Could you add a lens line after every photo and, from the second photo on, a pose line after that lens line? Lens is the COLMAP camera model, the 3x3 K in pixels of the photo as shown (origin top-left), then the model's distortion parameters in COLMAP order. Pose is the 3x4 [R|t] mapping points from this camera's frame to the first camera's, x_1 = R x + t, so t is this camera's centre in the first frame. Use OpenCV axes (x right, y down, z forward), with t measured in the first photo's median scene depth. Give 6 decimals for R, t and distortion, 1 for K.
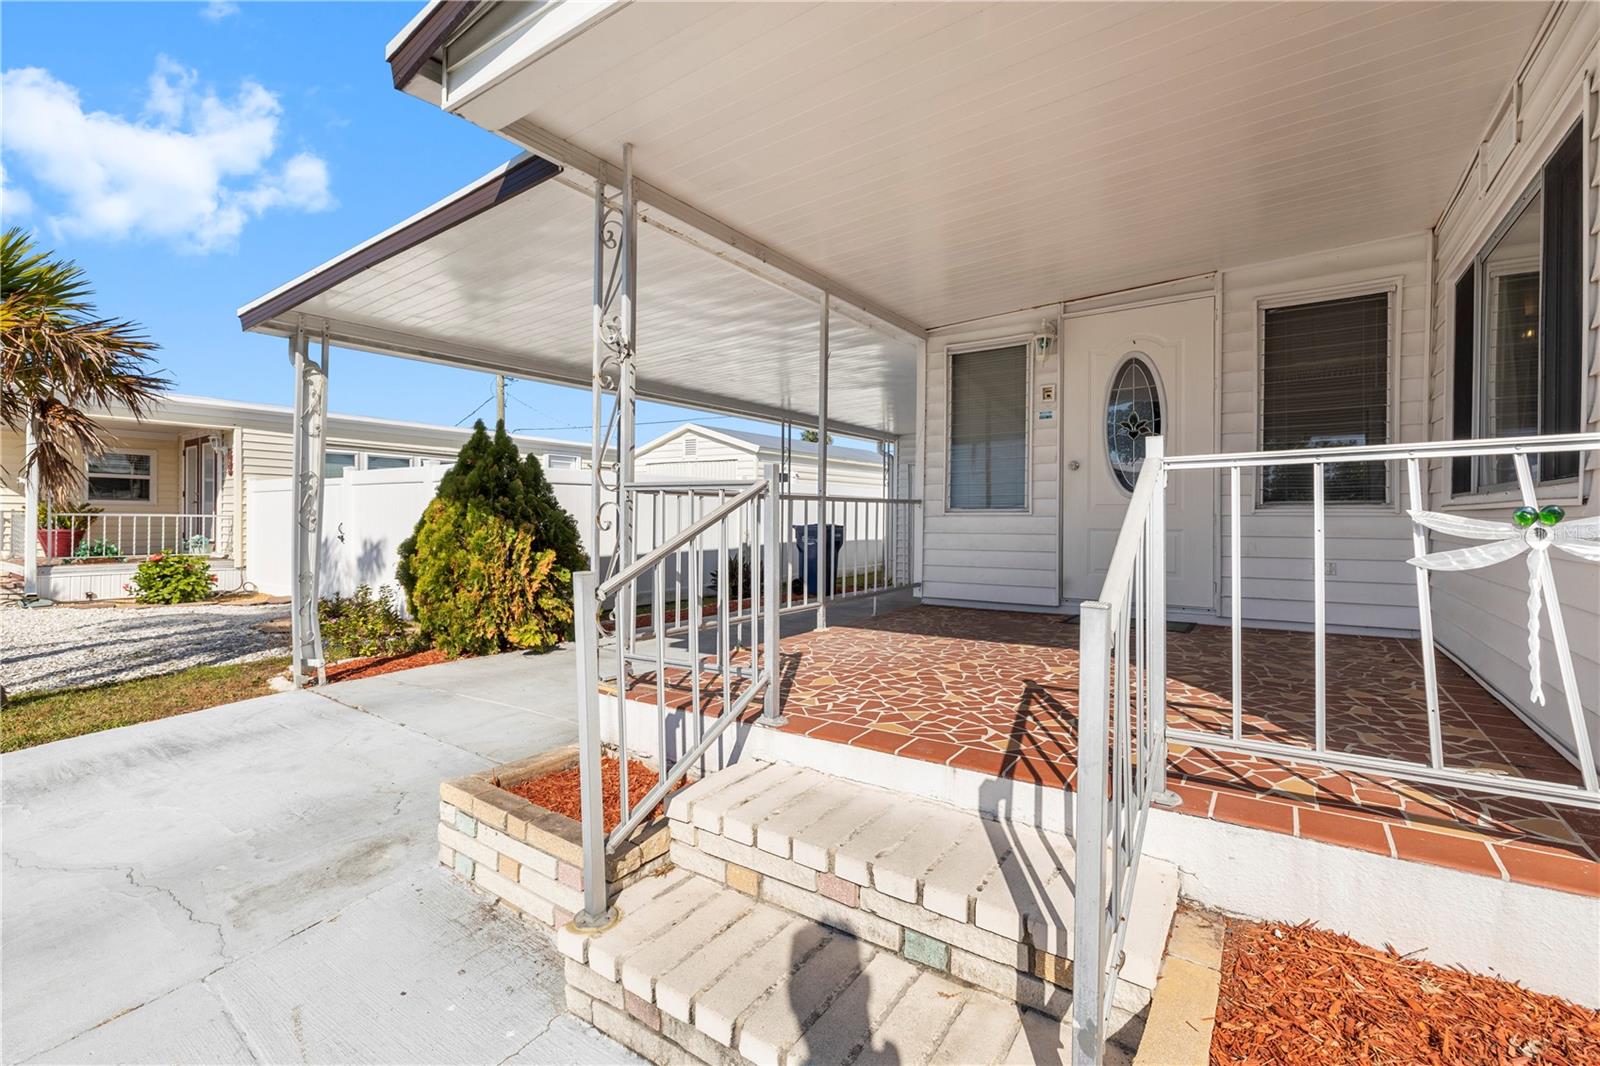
lens RADIAL K [[694.5, 0, 790.2], [0, 694.5, 516.9], [0, 0, 1]] dist [0.002108, 0.000121]
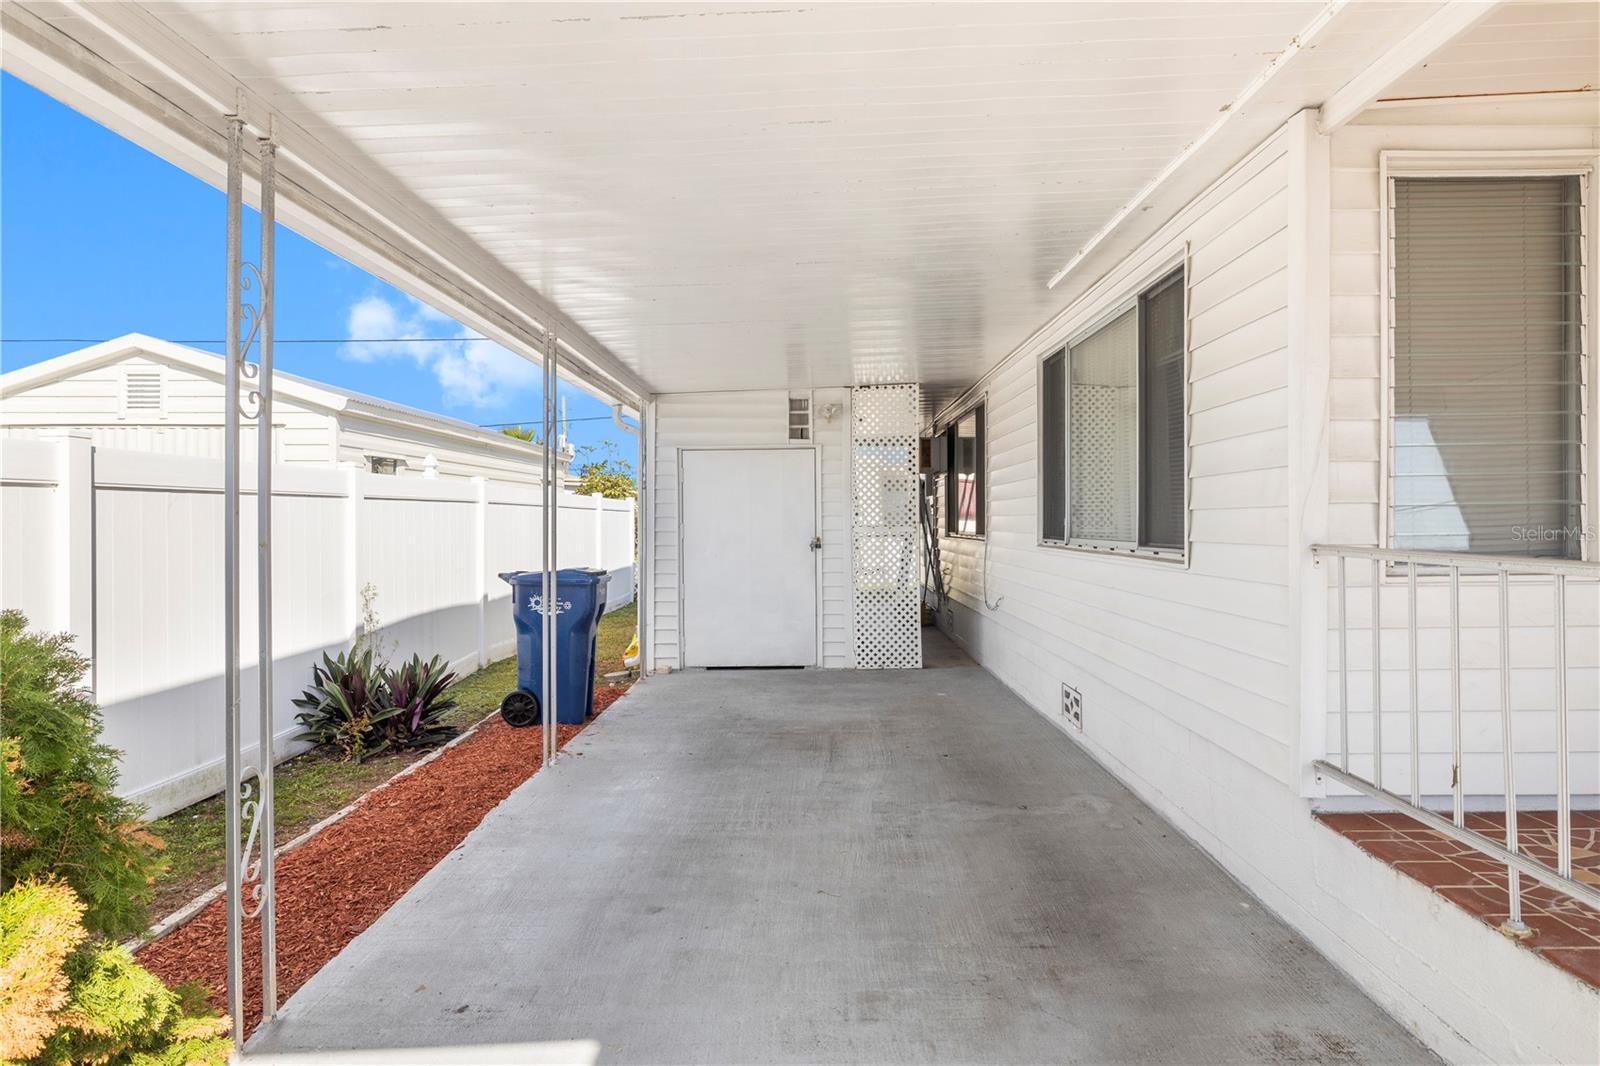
lens RADIAL K [[902.8, 0, 798.8], [0, 902.8, 524.6], [0, 0, 1]] dist [0.003617, 0.000503]
pose [[0.820487, -0.014462, 0.571482, -0.357687], [0.011683, 0.999895, 0.008530, -0.047477], [-0.571545, -0.000322, 0.820570, 0.825086]]
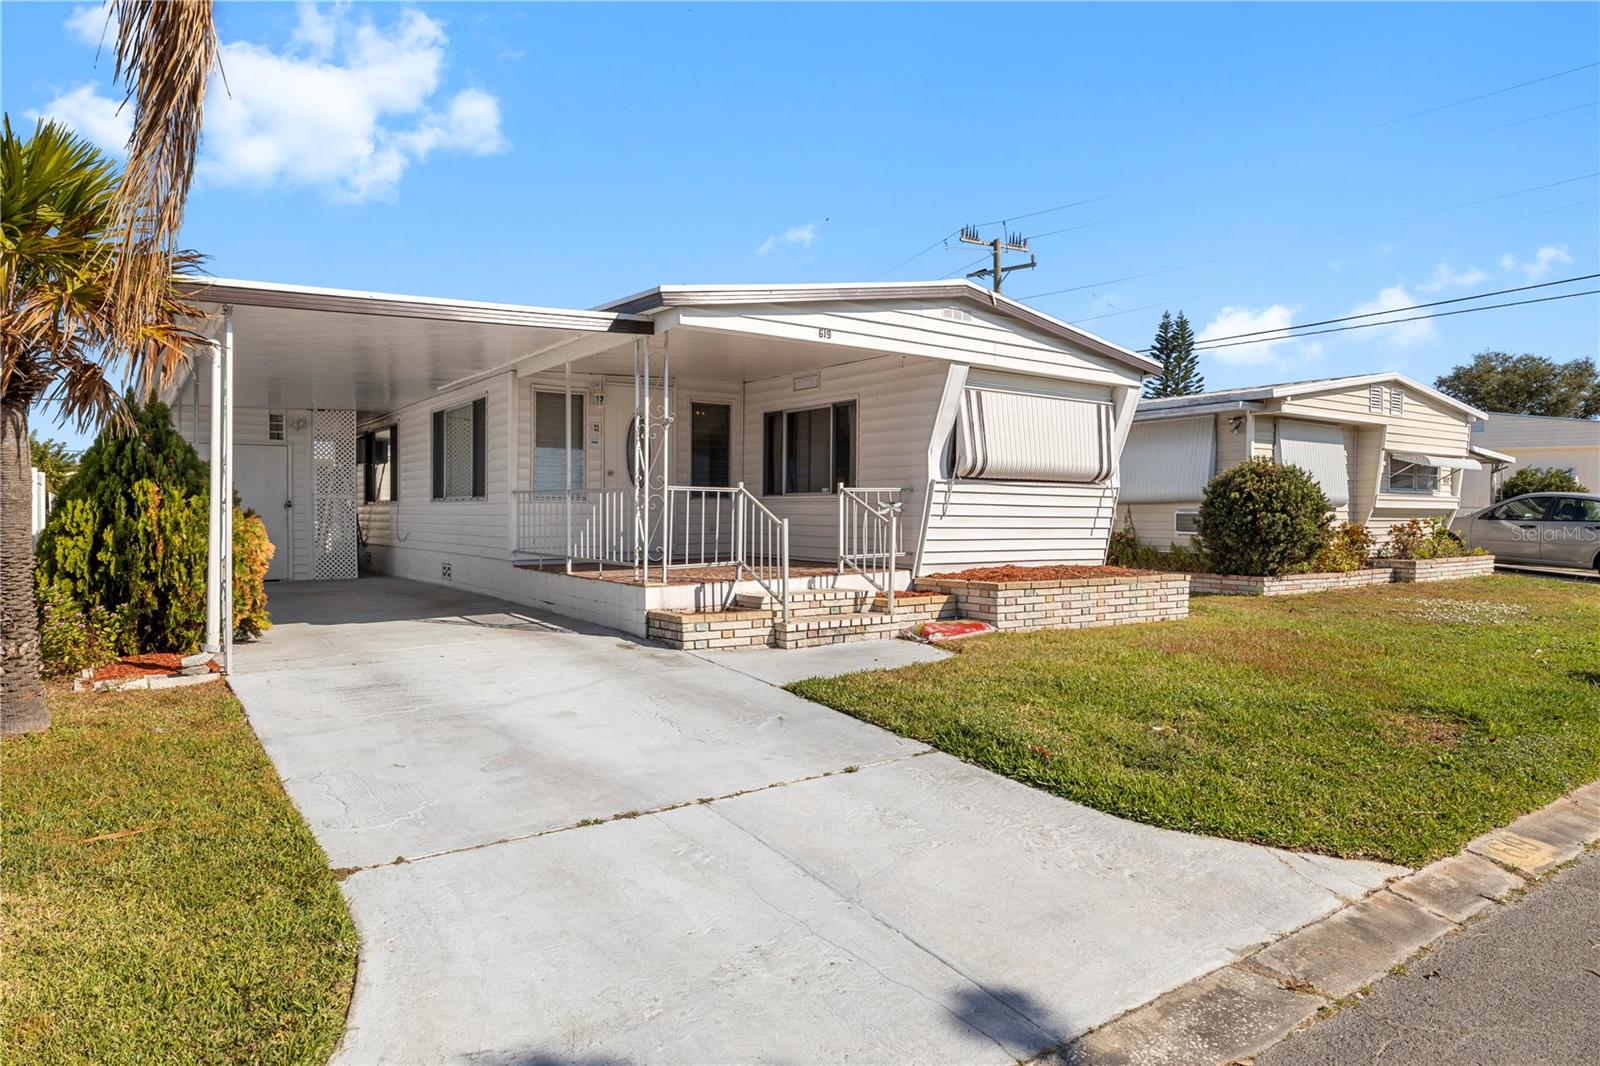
lens RADIAL K [[979.1, 0, 804.6], [0, 979.1, 527.3], [0, 0, 1]] dist [-0.002111, 0.001706]
pose [[0.319202, -0.018286, 0.947510, -1.623047], [-0.000694, 0.999809, 0.019530, 0.010221], [-0.947686, -0.006892, 0.319128, -0.197387]]
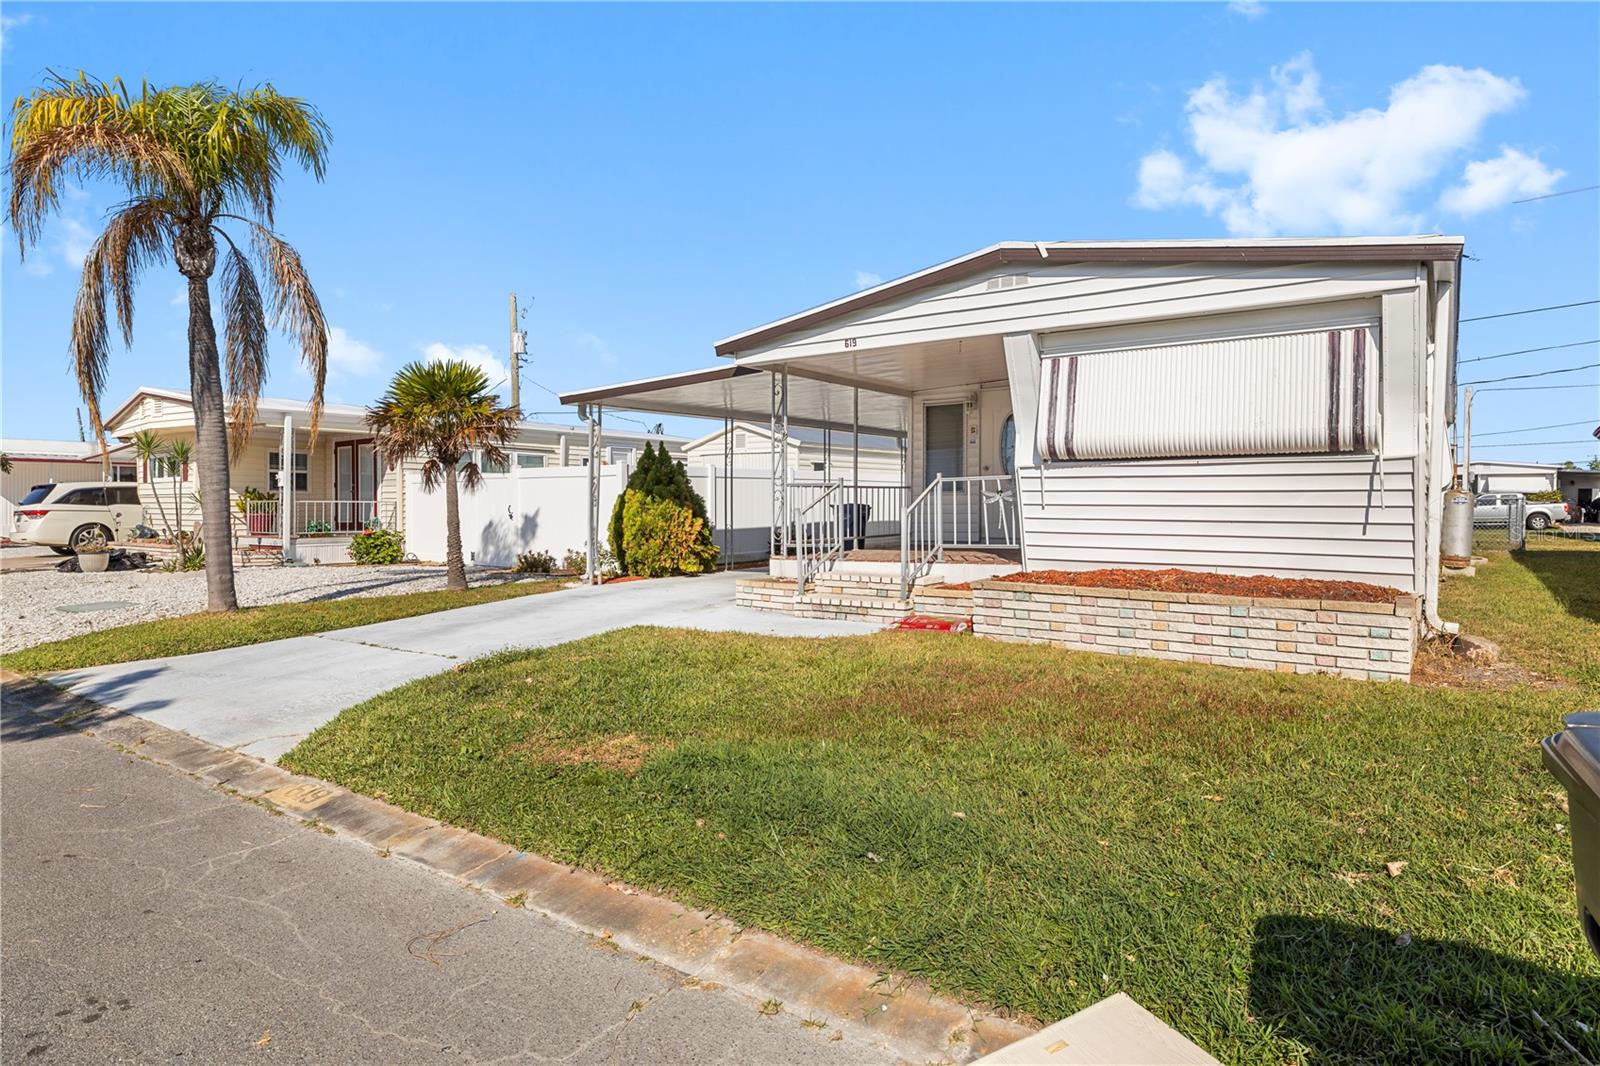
lens RADIAL K [[902.8, 0, 798.1], [0, 902.8, 511.0], [0, 0, 1]] dist [0.003617, 0.000503]
pose [[0.999903, -0.009191, -0.010445, -0.083512], [0.009275, 0.999925, 0.008016, 0.018800], [0.010371, -0.008112, 0.999913, -1.443333]]
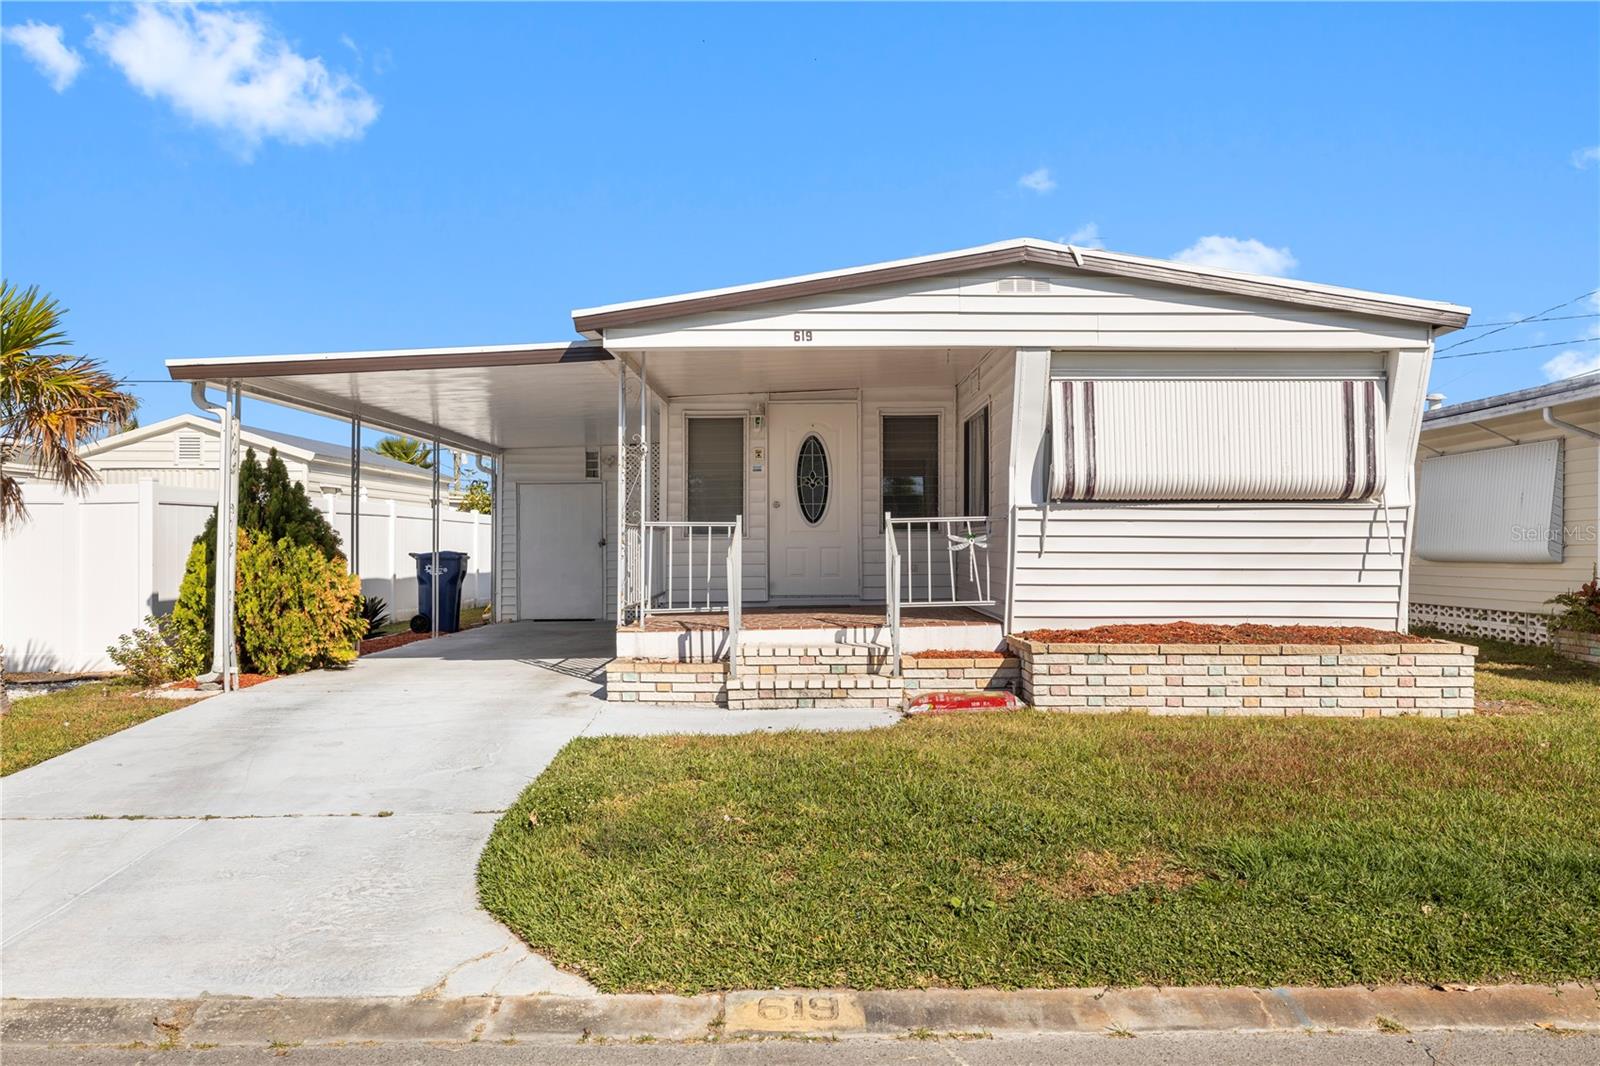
lens RADIAL K [[1299.1, 0, 804.2], [0, 1299.1, 536.0], [0, 0, 1]] dist [0.002923, -0.002262]
pose [[0.815660, -0.004251, 0.578517, -1.086047], [0.009227, 0.999941, -0.005662, 0.008226], [-0.578459, 0.009956, 0.815651, -1.220473]]
